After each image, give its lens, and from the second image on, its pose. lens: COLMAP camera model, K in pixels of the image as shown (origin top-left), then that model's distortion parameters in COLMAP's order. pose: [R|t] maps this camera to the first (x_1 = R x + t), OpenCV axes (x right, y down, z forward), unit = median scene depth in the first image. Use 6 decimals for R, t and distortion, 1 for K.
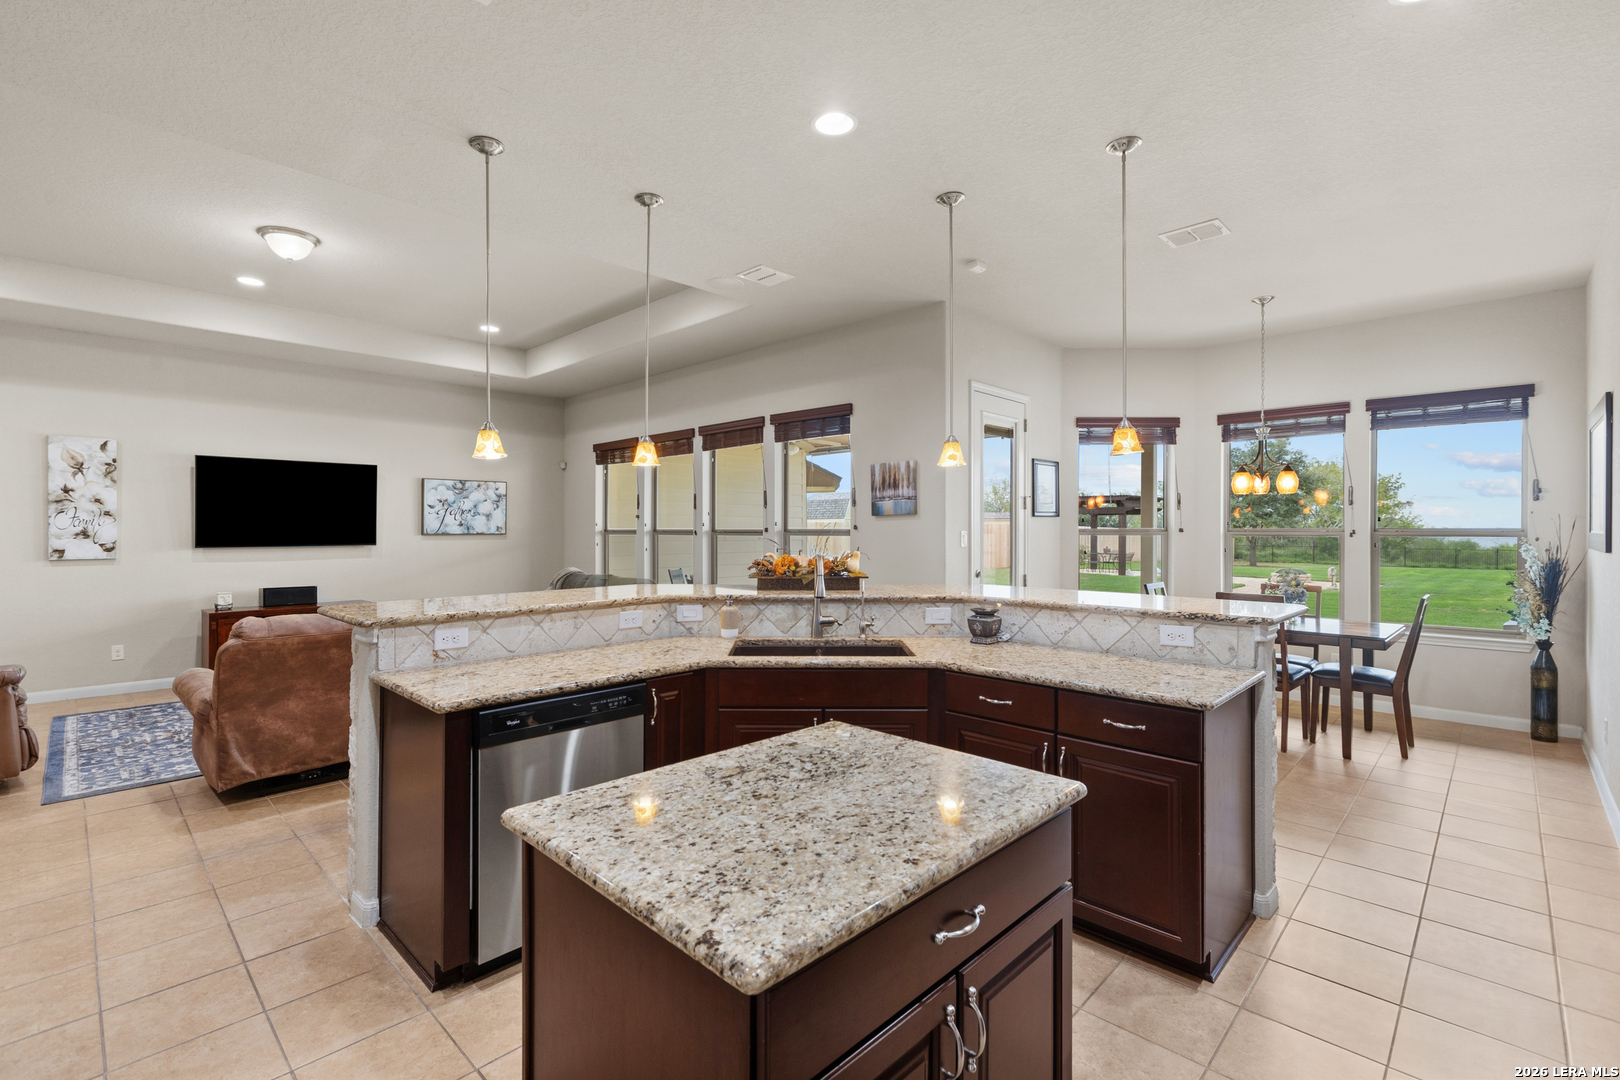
lens RADIAL K [[731.0, 0, 797.5], [0, 731.0, 533.7], [0, 0, 1]] dist [0.002152, -0.000539]
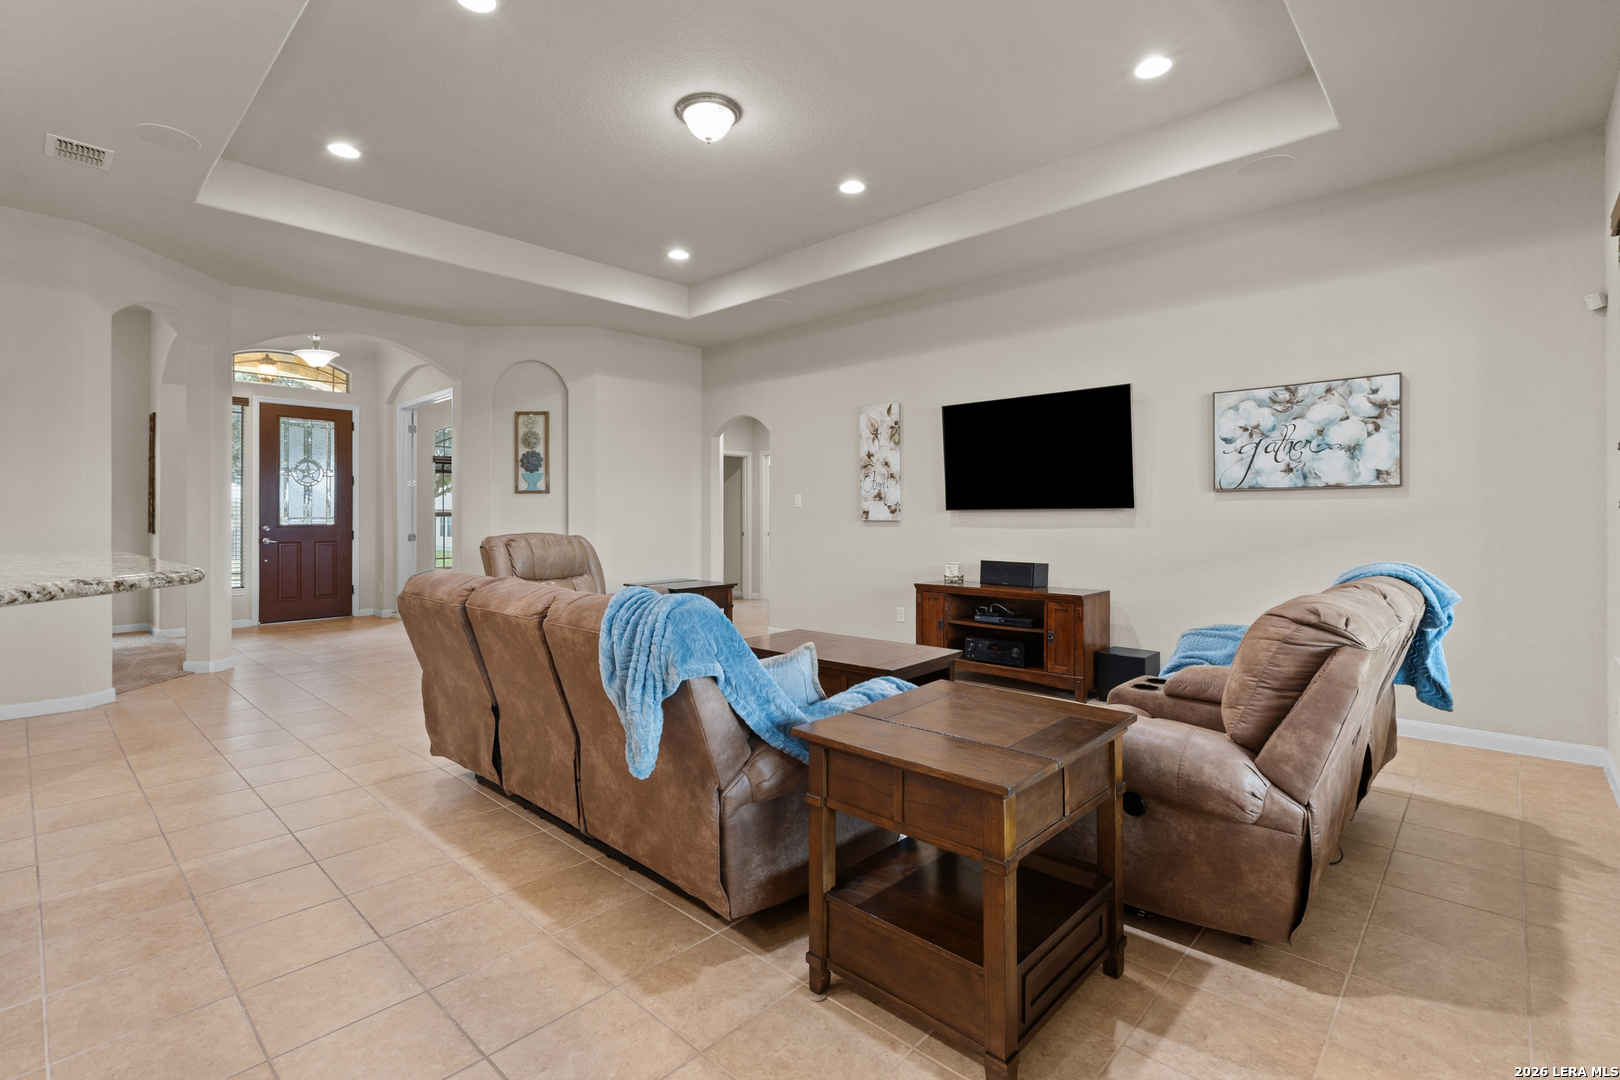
lens RADIAL K [[731.0, 0, 811.4], [0, 731.0, 502.0], [0, 0, 1]] dist [0.002152, -0.000539]
pose [[0.035477, -0.015273, -0.999254, 0.068764], [0.001451, 0.999883, -0.015231, 0.024081], [0.999369, -0.000909, 0.035495, 0.850406]]
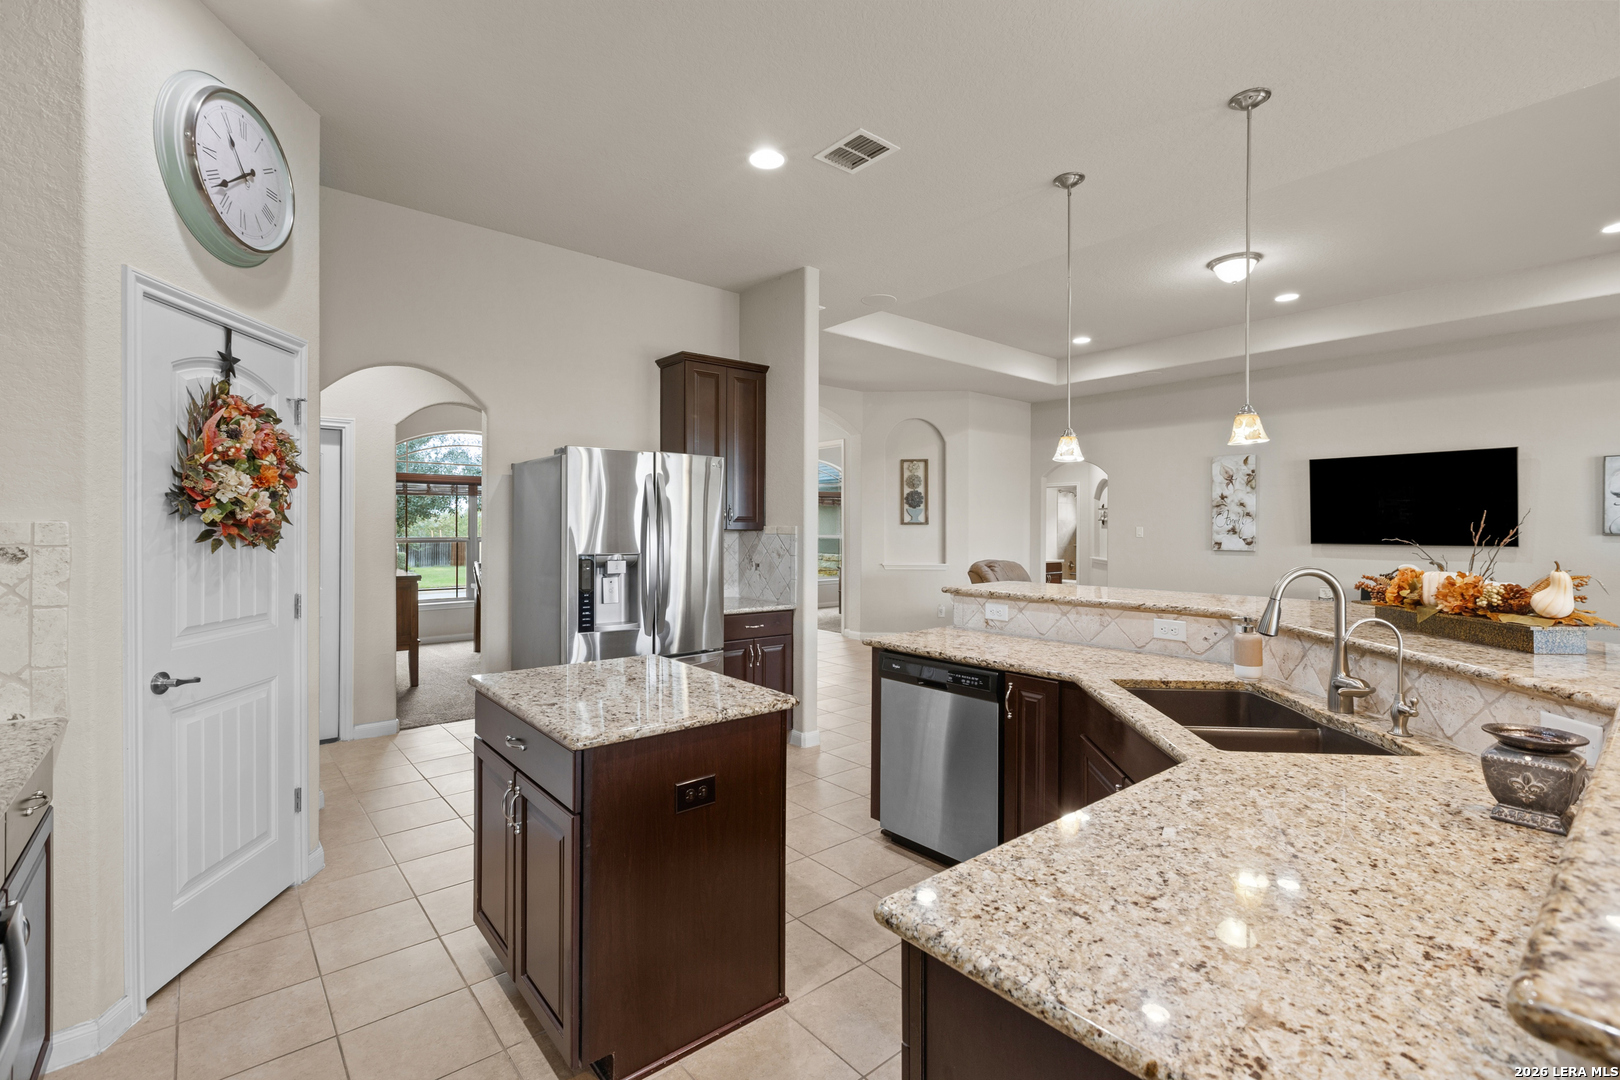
lens RADIAL K [[731.0, 0, 792.9], [0, 731.0, 526.4], [0, 0, 1]] dist [0.002152, -0.000539]
pose [[-0.092385, -0.002232, -0.995721, 0.365762], [-0.006730, 0.999976, -0.001617, -0.000042], [0.995701, 0.006552, -0.092398, 0.344166]]
